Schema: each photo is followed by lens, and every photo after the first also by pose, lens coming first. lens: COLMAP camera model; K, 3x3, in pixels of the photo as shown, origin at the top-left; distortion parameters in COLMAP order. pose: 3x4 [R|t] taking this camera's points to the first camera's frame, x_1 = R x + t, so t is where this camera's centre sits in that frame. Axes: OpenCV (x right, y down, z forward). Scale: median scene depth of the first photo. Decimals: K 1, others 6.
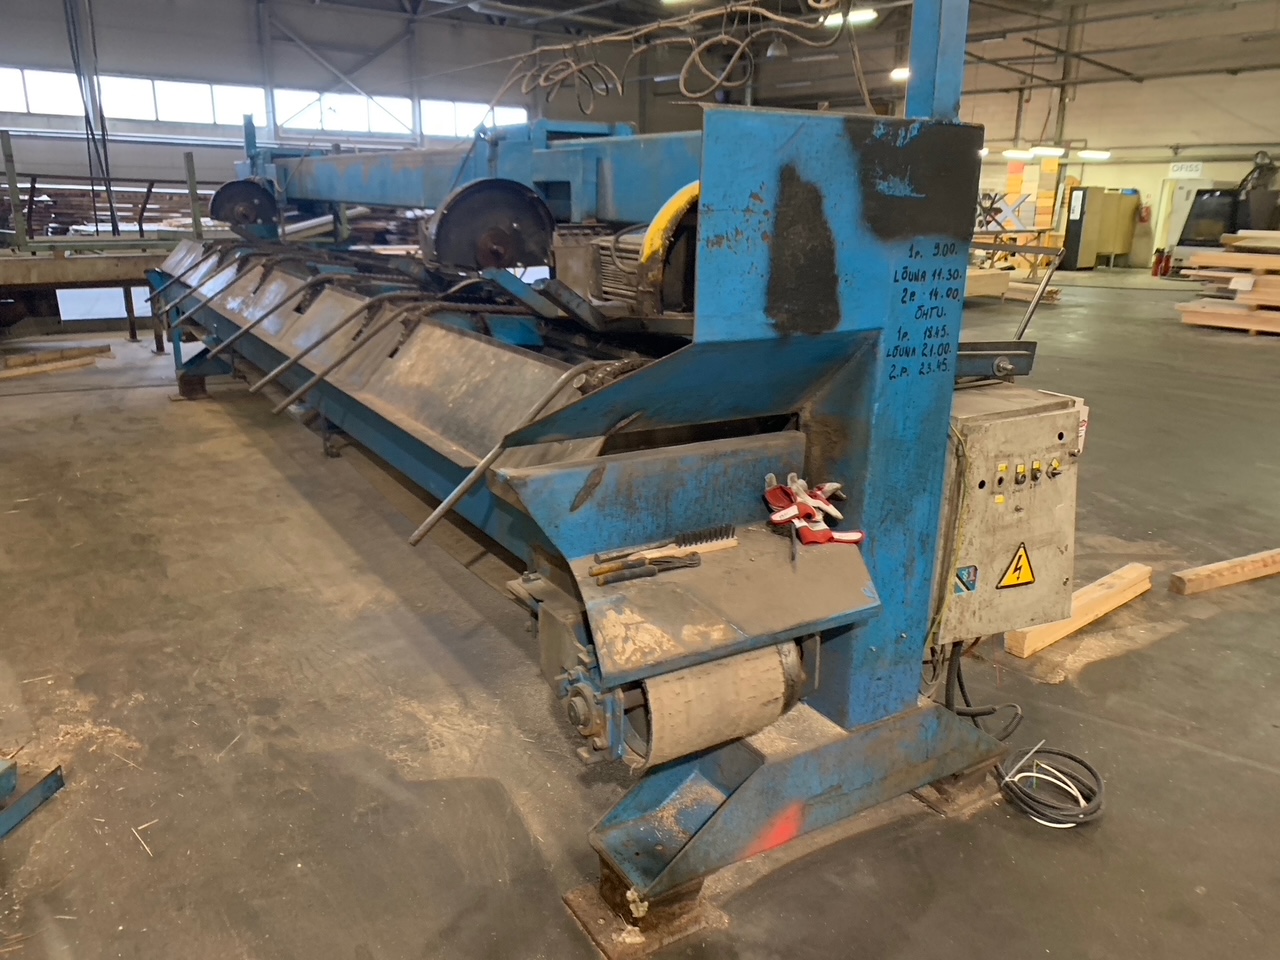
lens RADIAL K [[963.8, 0, 640.0], [0, 963.8, 480.0], [0, 0, 1]] dist [0.009093, 0.005123]
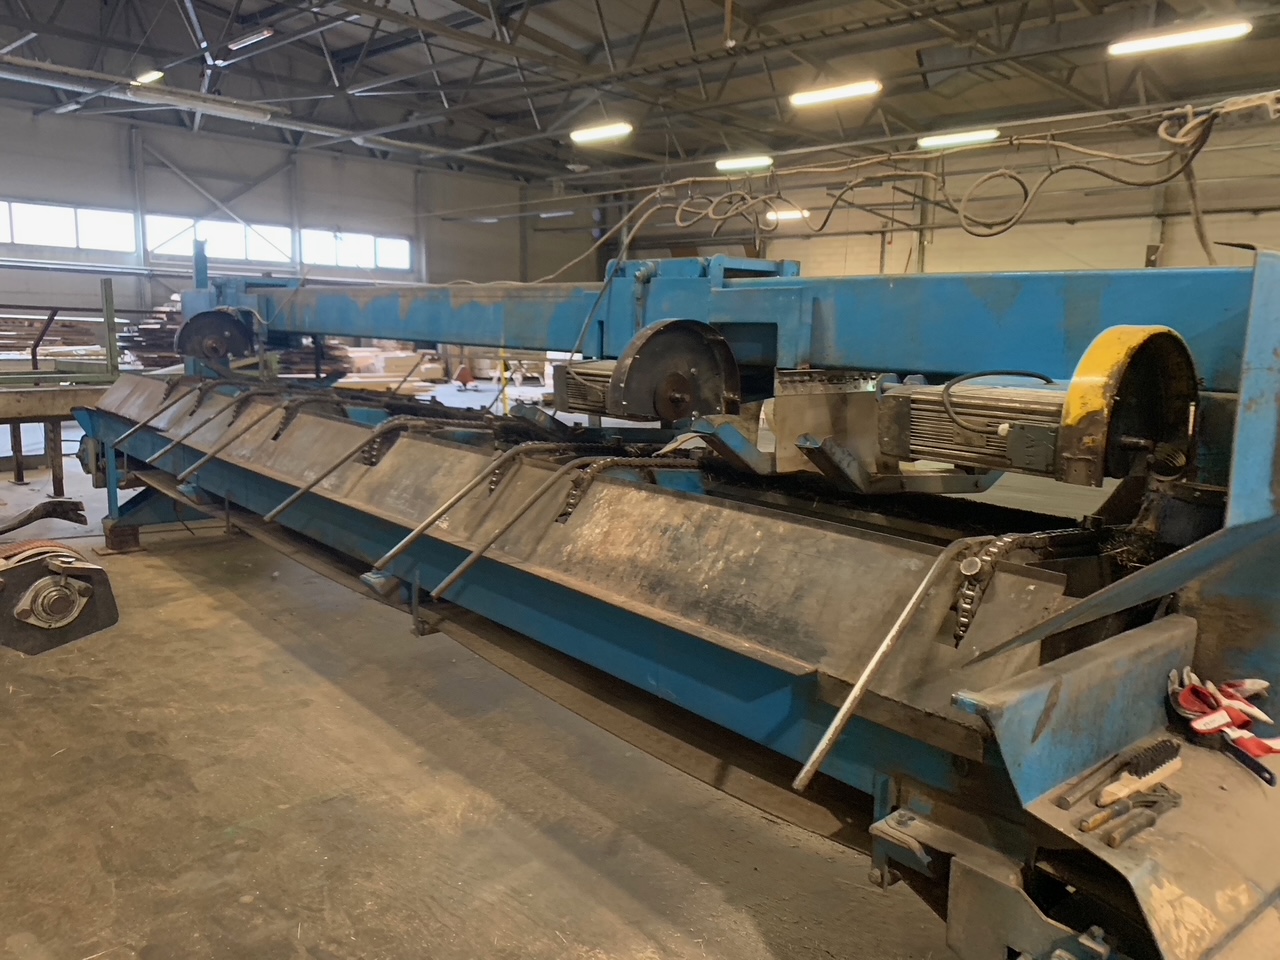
lens RADIAL K [[975.5, 0, 640.0], [0, 975.5, 480.0], [0, 0, 1]] dist [0.024812, 0.001245]
pose [[0.990426, -0.013897, 0.137340, -0.208641], [0.031549, 0.991375, -0.127203, -0.036391], [-0.134388, 0.130318, 0.982322, 0.100258]]
